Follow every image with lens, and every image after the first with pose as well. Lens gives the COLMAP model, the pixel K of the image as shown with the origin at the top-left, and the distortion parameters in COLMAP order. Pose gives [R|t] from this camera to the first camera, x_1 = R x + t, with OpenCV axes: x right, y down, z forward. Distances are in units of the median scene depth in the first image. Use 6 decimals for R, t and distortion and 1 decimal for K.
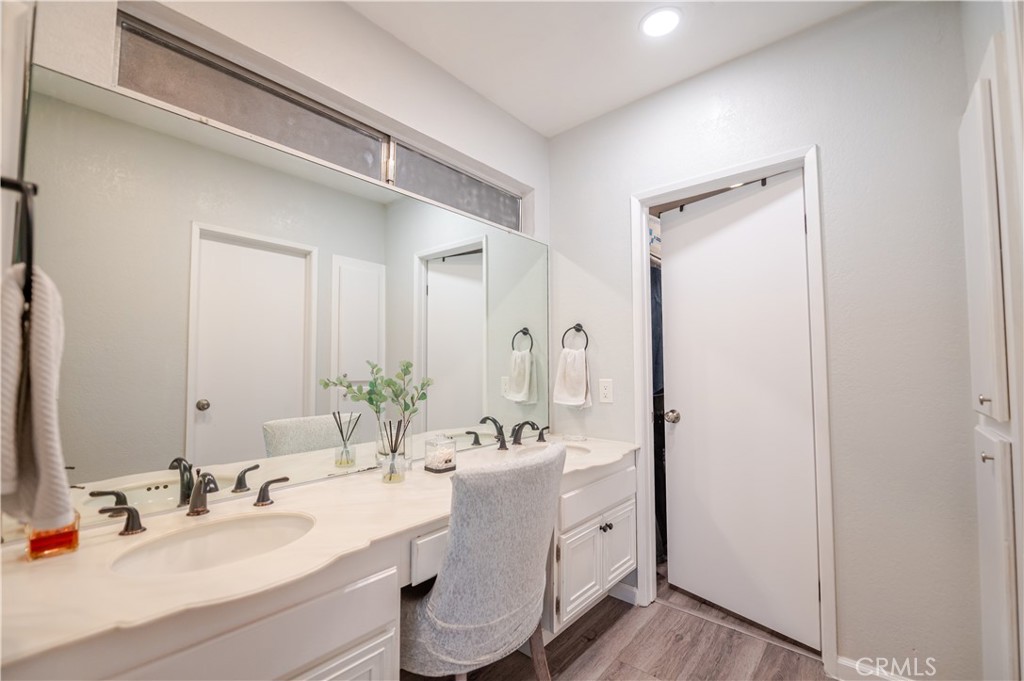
lens RADIAL K [[422.4, 0, 509.0], [0, 422.4, 343.0], [0, 0, 1]] dist [-0.001316, -0.000143]
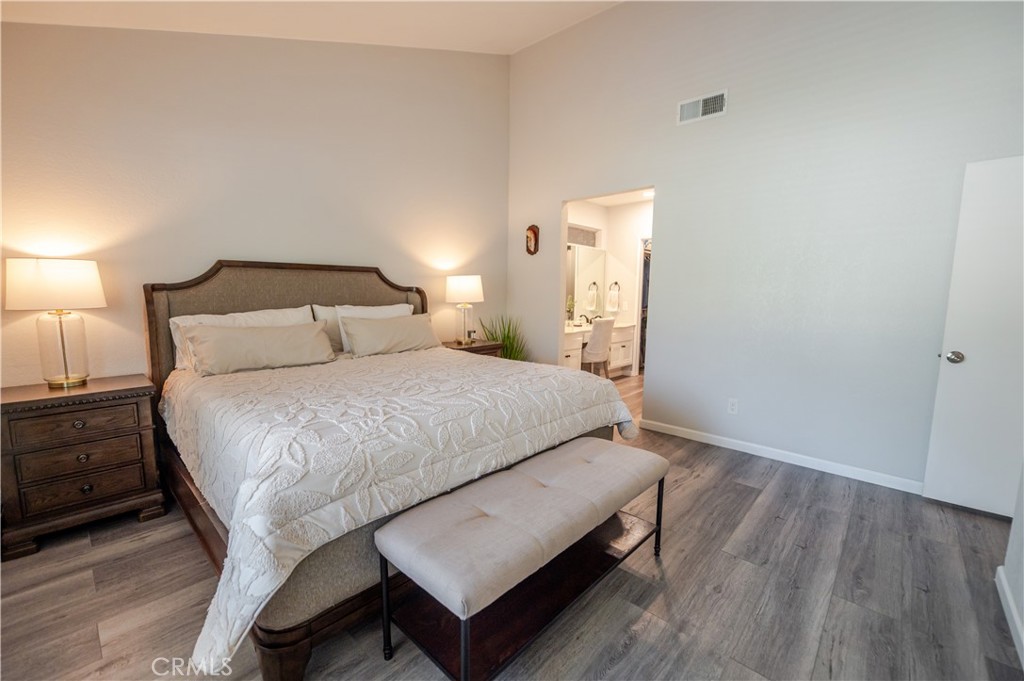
lens RADIAL K [[422.4, 0, 509.0], [0, 422.4, 343.0], [0, 0, 1]] dist [-0.001316, -0.000143]
pose [[0.999616, 0.013286, -0.024325, -0.458386], [-0.008985, 0.985560, 0.169086, -0.110286], [0.026220, -0.168802, 0.985301, -1.781634]]
